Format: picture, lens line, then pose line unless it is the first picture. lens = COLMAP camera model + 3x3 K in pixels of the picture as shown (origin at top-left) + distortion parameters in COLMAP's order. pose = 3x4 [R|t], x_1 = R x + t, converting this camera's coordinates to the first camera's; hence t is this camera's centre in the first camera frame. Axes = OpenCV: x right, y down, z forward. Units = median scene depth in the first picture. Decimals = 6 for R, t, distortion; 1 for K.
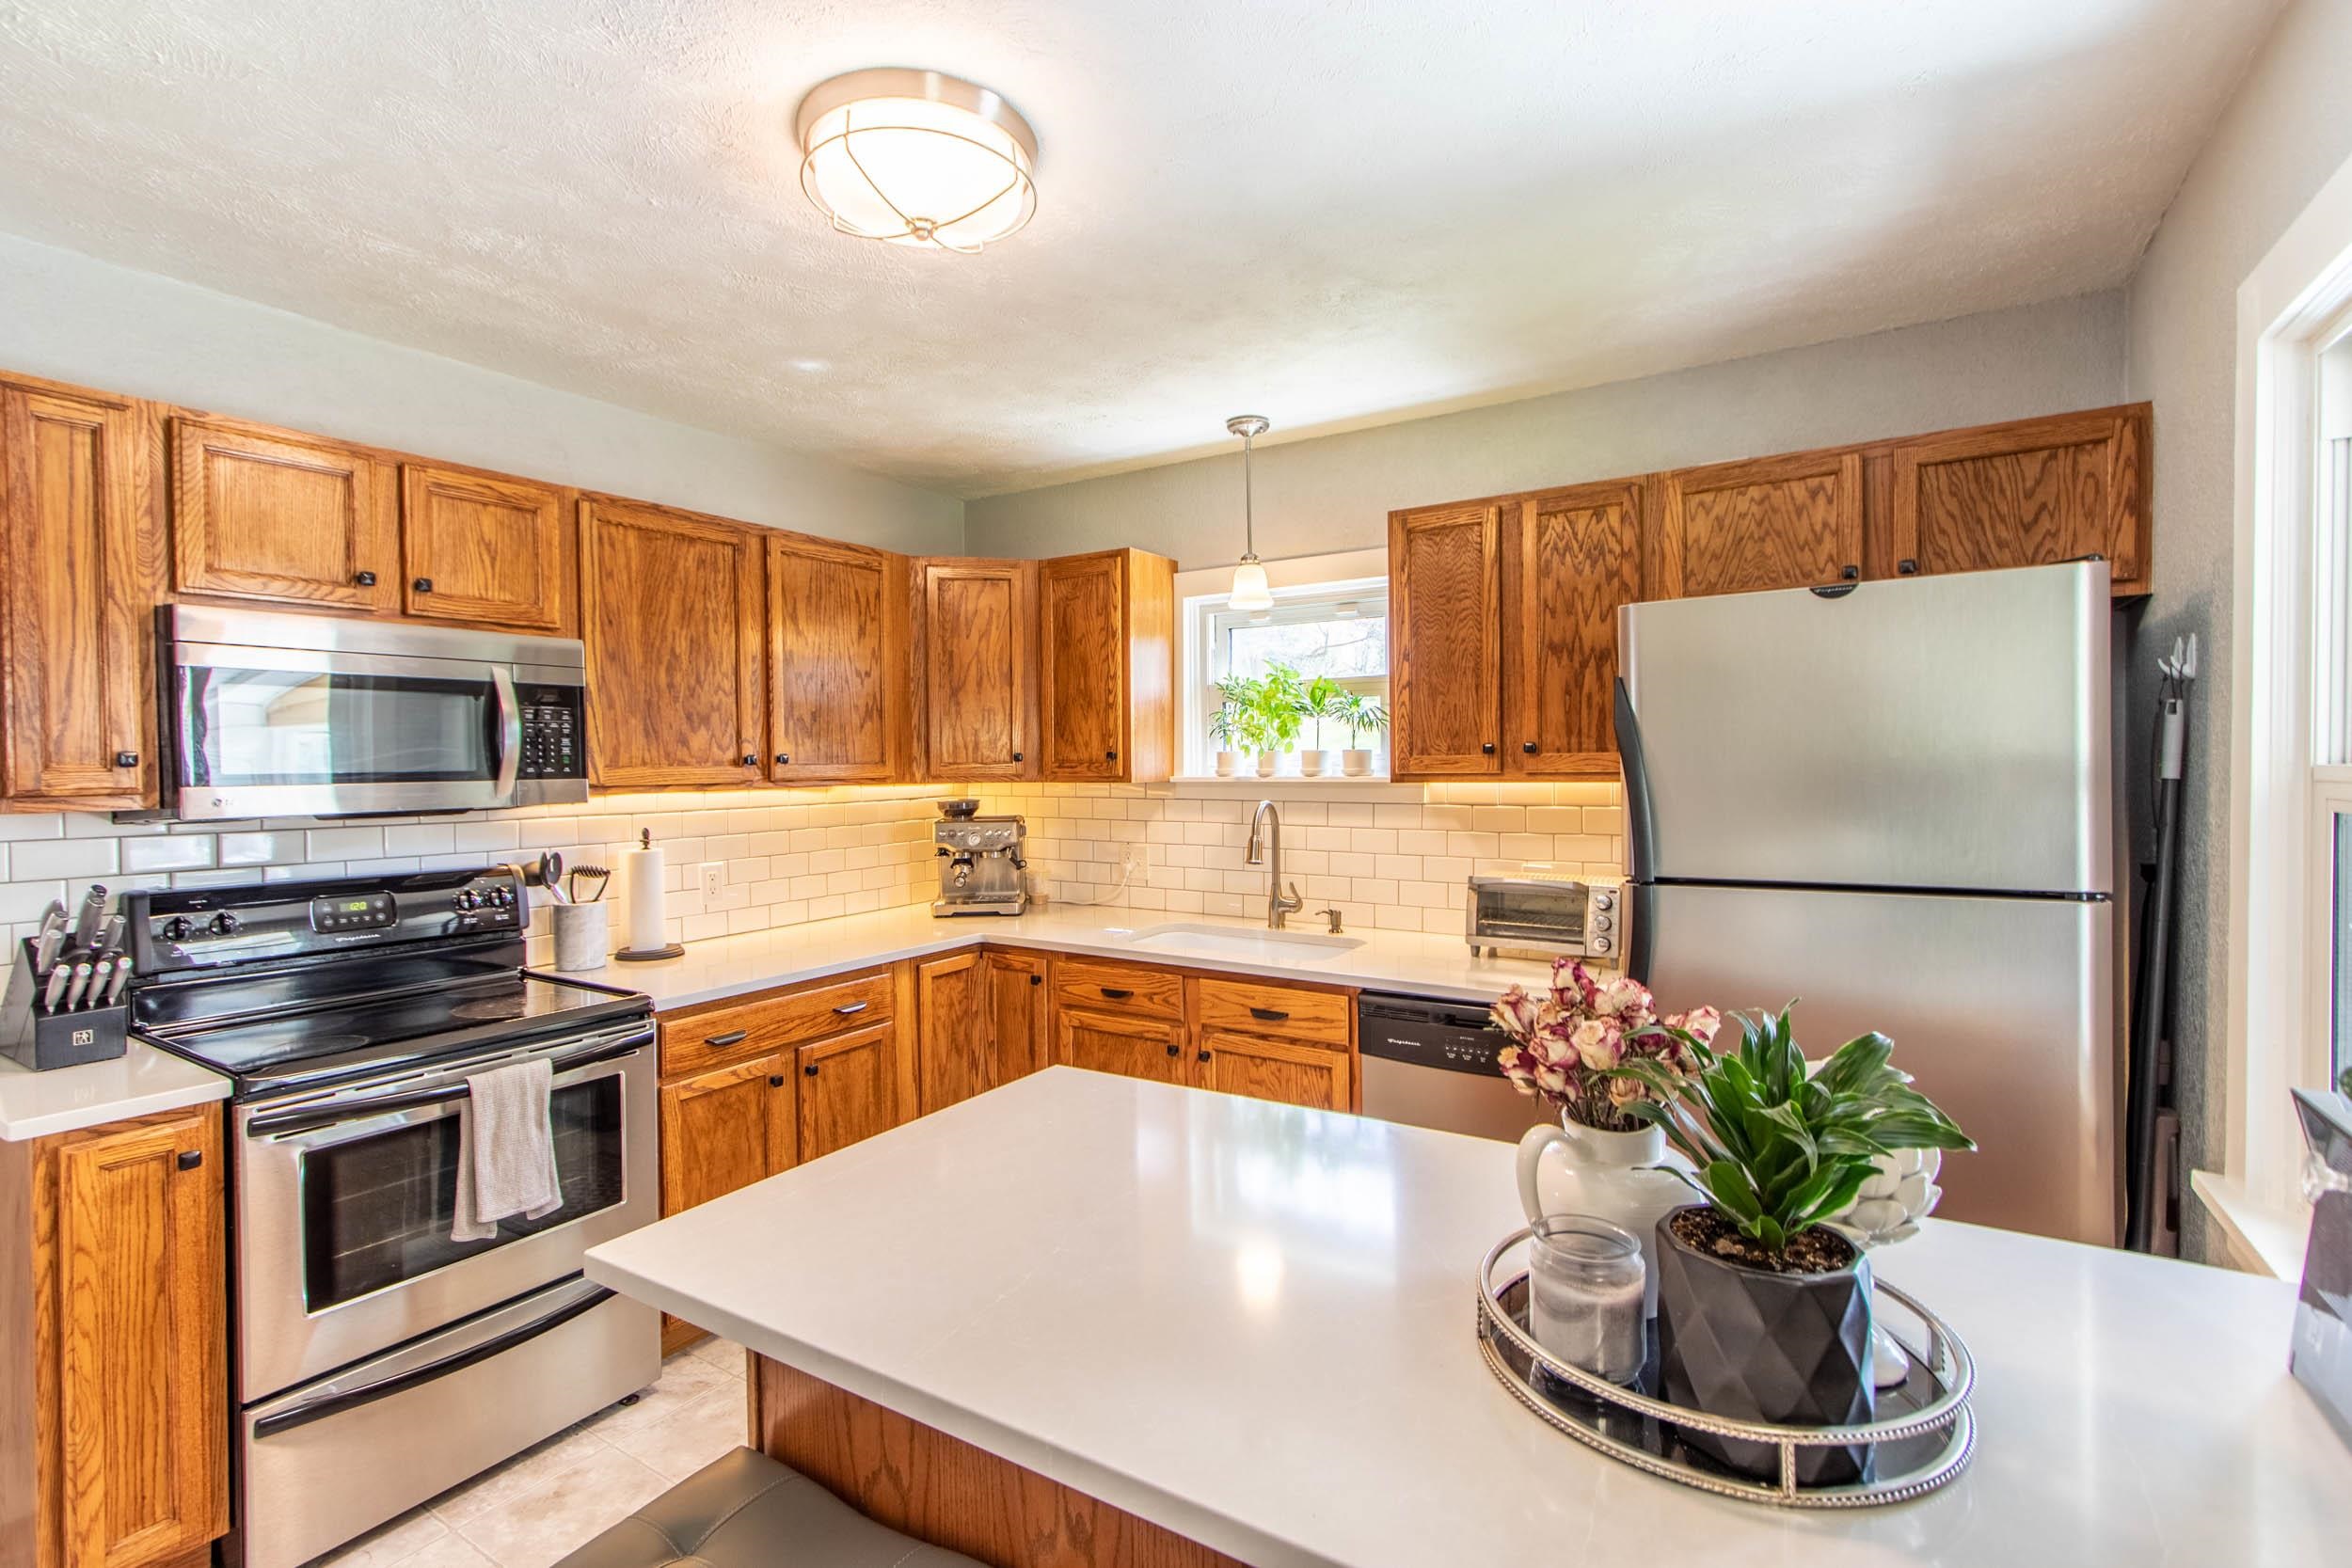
lens RADIAL K [[1079.9, 0, 1159.0], [0, 1079.9, 779.3], [0, 0, 1]] dist [0.012946, -0.003352]
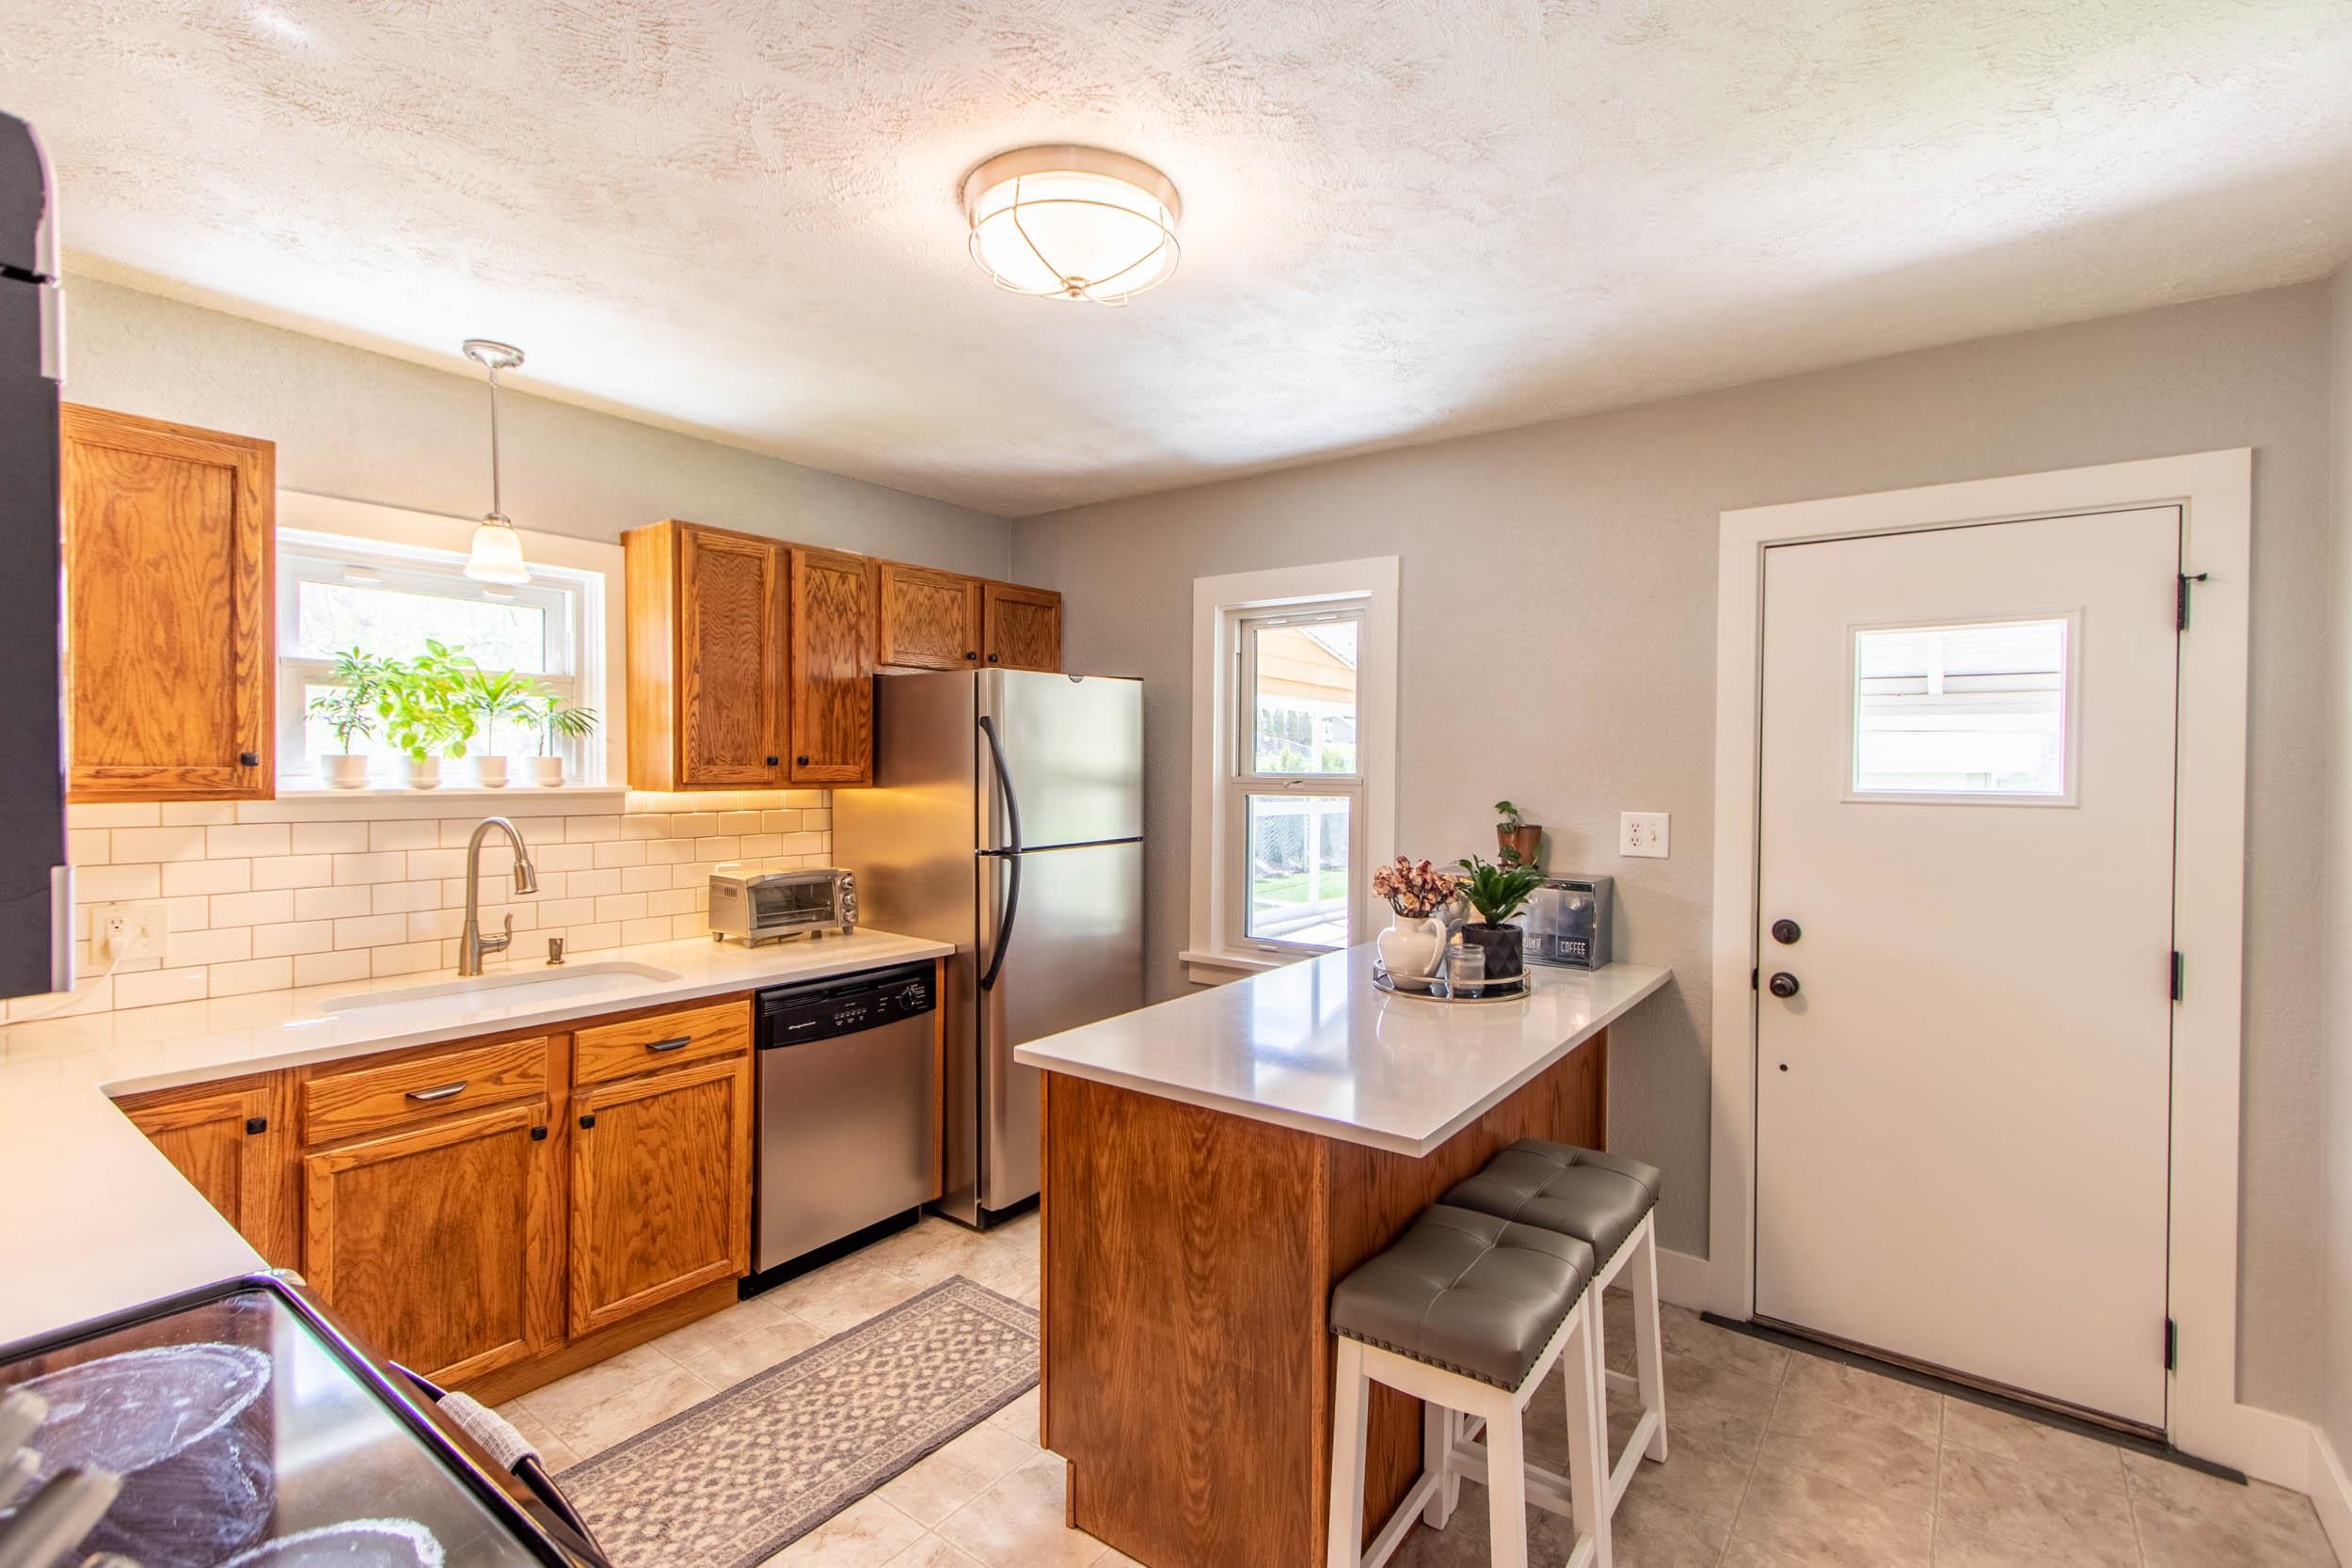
lens RADIAL K [[1082.4, 0, 1176.0], [0, 1082.4, 784.0], [0, 0, 1]] dist [0.015531, -0.000162]
pose [[0.072135, -0.008559, 0.997358, -0.823219], [0.006573, 0.999946, 0.008106, -0.010974], [-0.997373, 0.005971, 0.072187, 0.515201]]
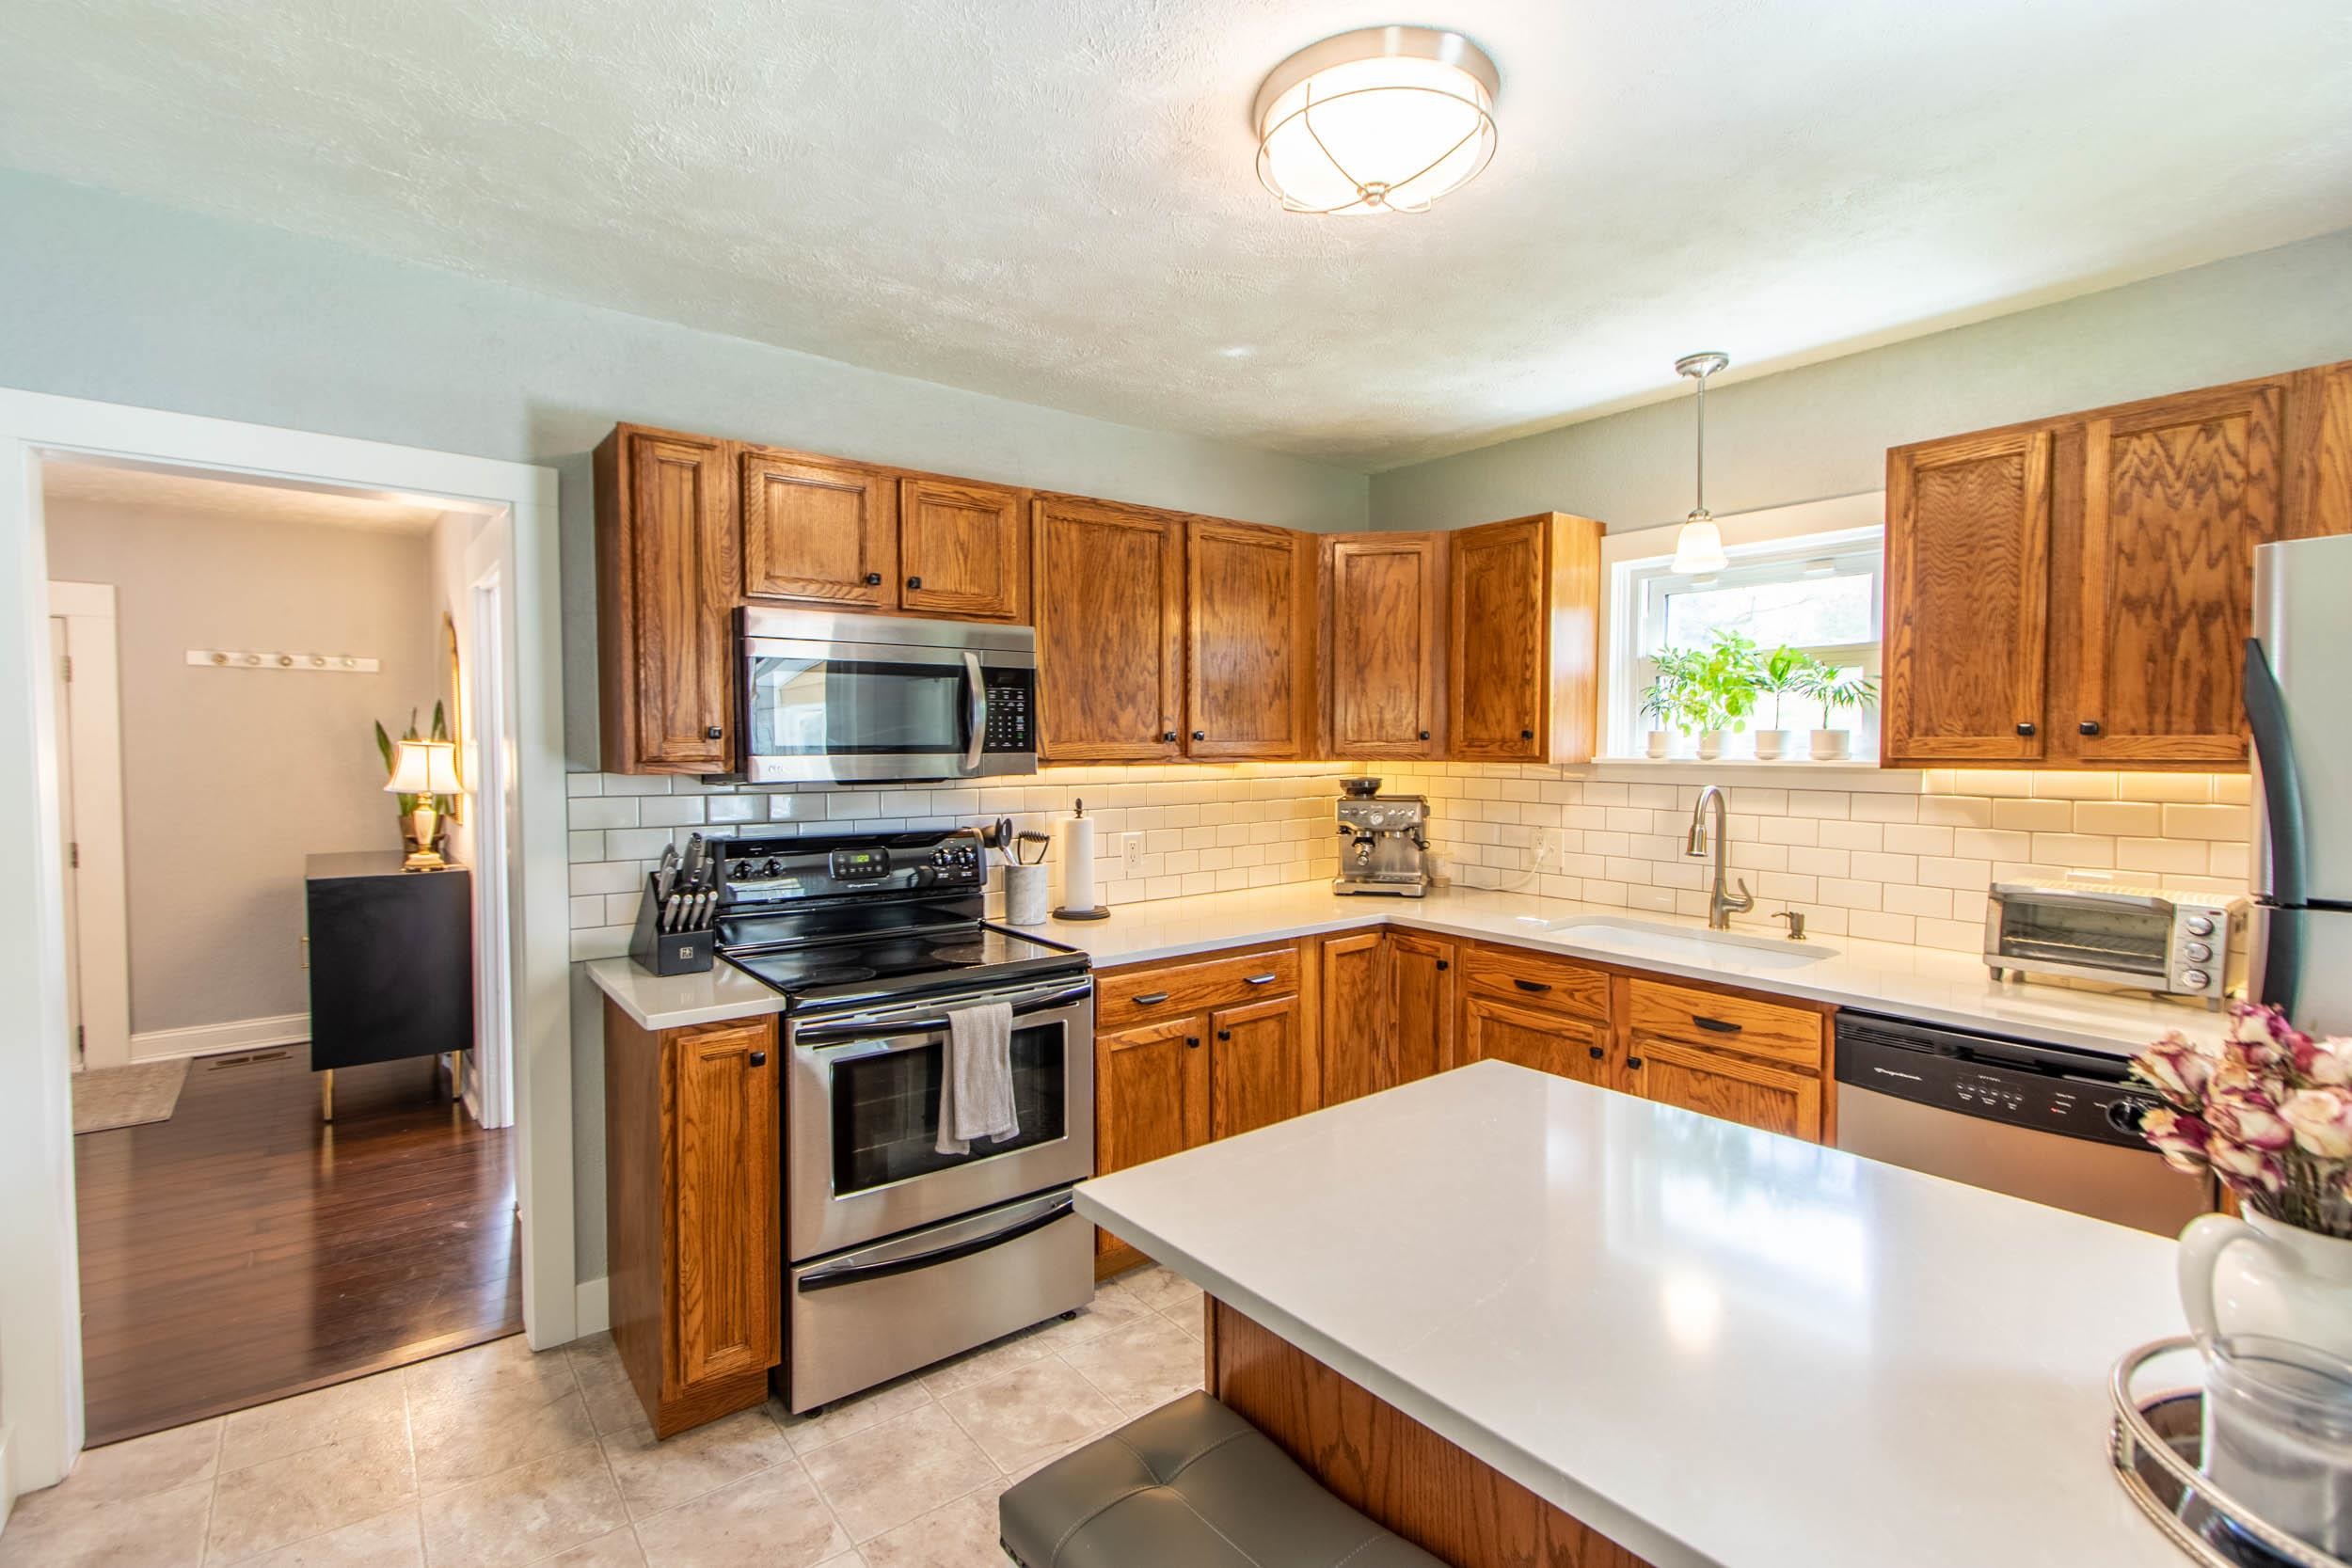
lens RADIAL K [[1077.2, 0, 1155.4], [0, 1077.2, 780.8], [0, 0, 1]] dist [0.010370, -0.003808]
pose [[0.942199, 0.021272, -0.334378, -0.042673], [-0.013665, 0.999592, 0.025087, -0.000994], [0.334775, -0.019067, 0.942105, 0.005124]]
